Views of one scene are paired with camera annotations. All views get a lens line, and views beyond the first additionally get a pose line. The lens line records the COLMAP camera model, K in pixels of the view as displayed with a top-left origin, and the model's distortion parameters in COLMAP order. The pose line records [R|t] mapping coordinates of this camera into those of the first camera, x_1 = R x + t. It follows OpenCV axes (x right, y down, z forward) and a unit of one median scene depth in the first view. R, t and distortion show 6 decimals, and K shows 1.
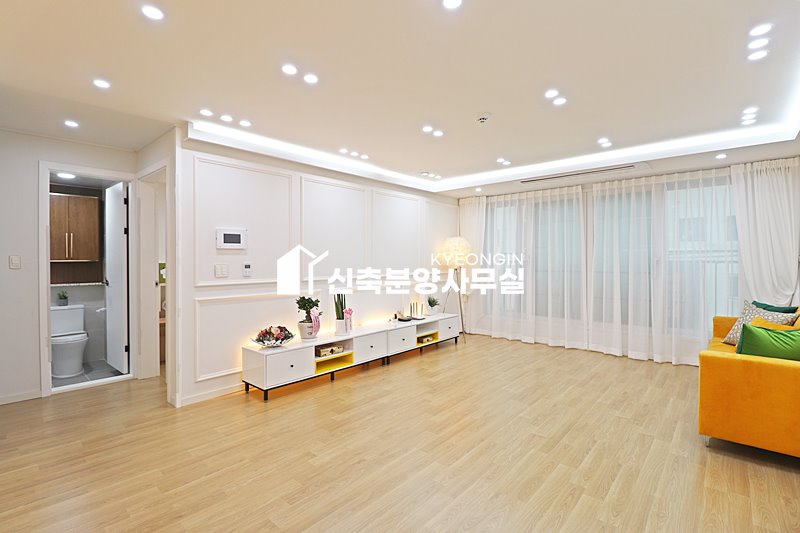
lens RADIAL K [[369.3, 0, 392.3], [0, 369.3, 268.4], [0, 0, 1]] dist [-0.005967, -0.008724]
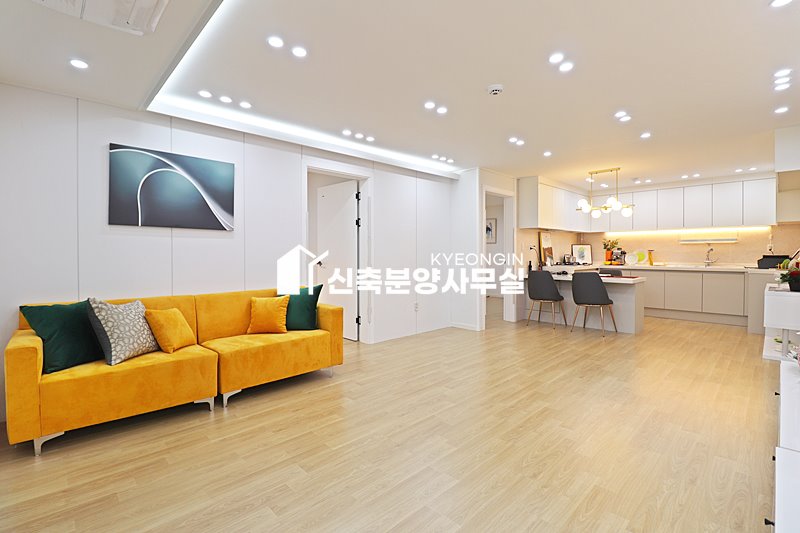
lens RADIAL K [[369.3, 0, 392.8], [0, 369.3, 268.0], [0, 0, 1]] dist [-0.005967, -0.008724]
pose [[-0.997248, -0.002804, 0.074085, 0.346314], [0.002388, 0.997551, 0.069905, -0.013541], [-0.074099, 0.069889, -0.994799, 1.541772]]
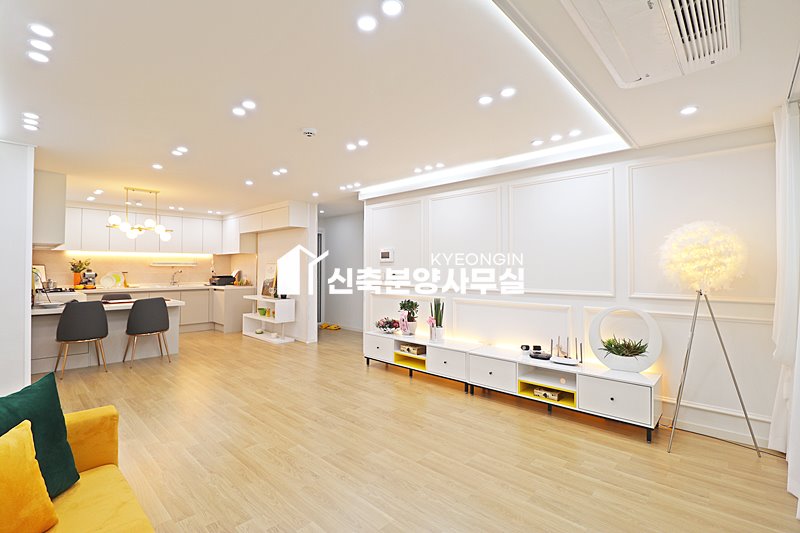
lens RADIAL K [[369.3, 0, 398.1], [0, 369.3, 257.7], [0, 0, 1]] dist [-0.005967, -0.008724]
pose [[-0.017028, -0.028526, -0.999448, 0.990120], [-0.025990, 0.999268, -0.028078, -0.026121], [0.999517, 0.025497, -0.017757, 0.993258]]
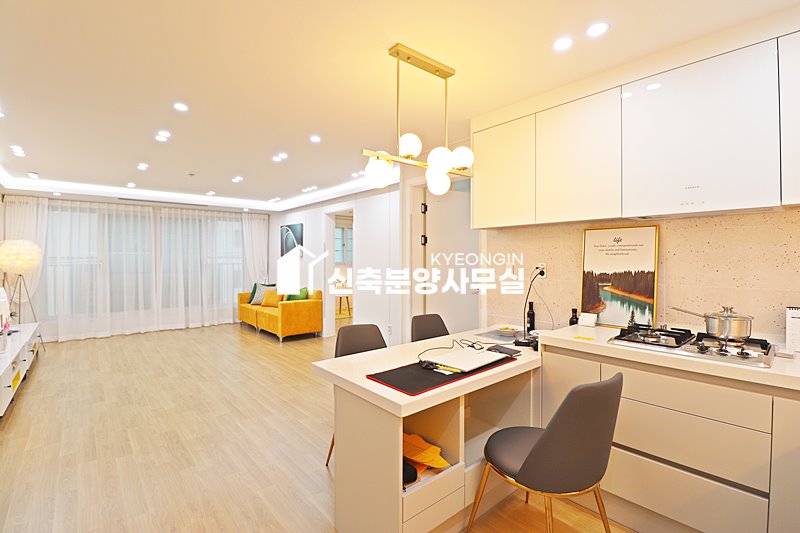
lens RADIAL K [[369.3, 0, 397.2], [0, 369.3, 267.6], [0, 0, 1]] dist [-0.005967, -0.008724]
pose [[0.125819, -0.019955, 0.991852, -0.918188], [0.026128, 0.999518, 0.016795, -0.009560], [-0.991709, 0.023802, 0.126280, -0.037316]]
